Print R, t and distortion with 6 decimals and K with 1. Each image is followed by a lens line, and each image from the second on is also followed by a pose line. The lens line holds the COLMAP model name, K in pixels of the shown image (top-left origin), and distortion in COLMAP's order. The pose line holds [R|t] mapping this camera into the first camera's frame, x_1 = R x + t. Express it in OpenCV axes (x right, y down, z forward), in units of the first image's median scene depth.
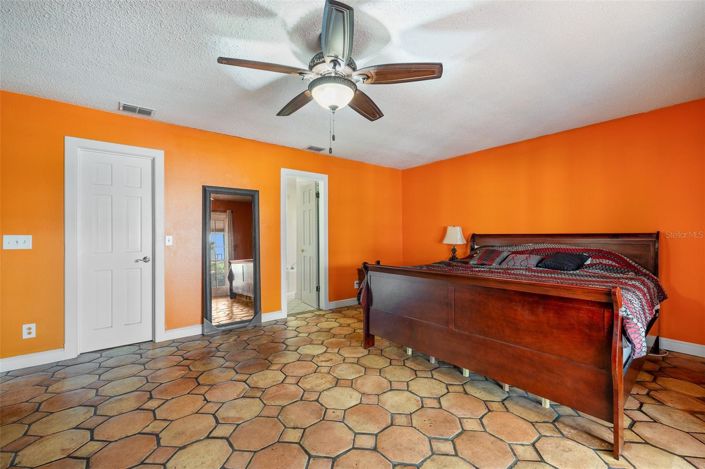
lens RADIAL K [[298.5, 0, 356.6], [0, 298.5, 236.9], [0, 0, 1]] dist [-0.000012, 0.000064]
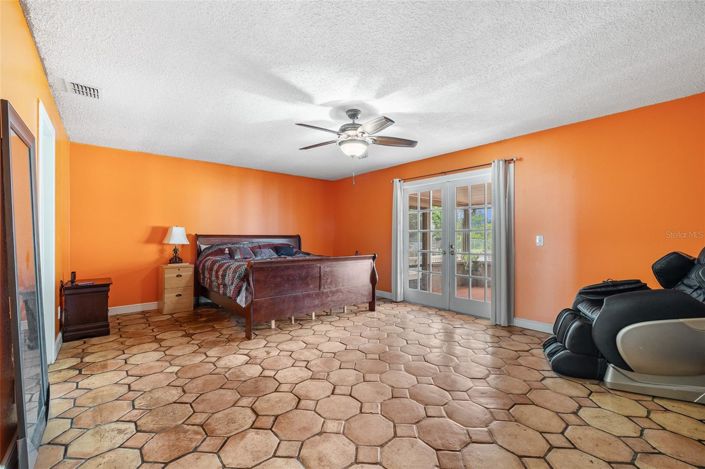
lens RADIAL K [[298.5, 0, 356.6], [0, 298.5, 236.9], [0, 0, 1]] dist [-0.000012, 0.000064]
pose [[-0.035857, 0.001359, 0.999356, -1.221510], [0.000312, 0.999999, -0.001349, 0.005344], [-0.999357, 0.000263, -0.035858, 0.755053]]
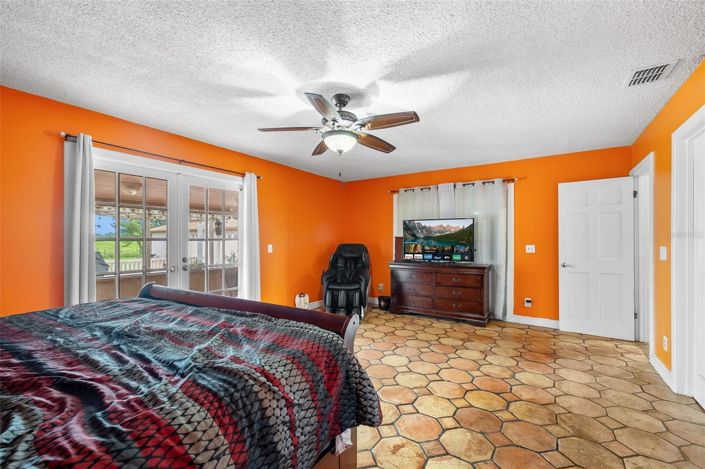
lens RADIAL K [[298.5, 0, 356.6], [0, 298.5, 236.9], [0, 0, 1]] dist [-0.000012, 0.000064]
pose [[-0.949713, -0.000901, -0.313120, 0.186518], [0.001274, 0.999976, -0.006741, -0.029310], [0.313119, -0.006800, -0.949690, 1.643120]]
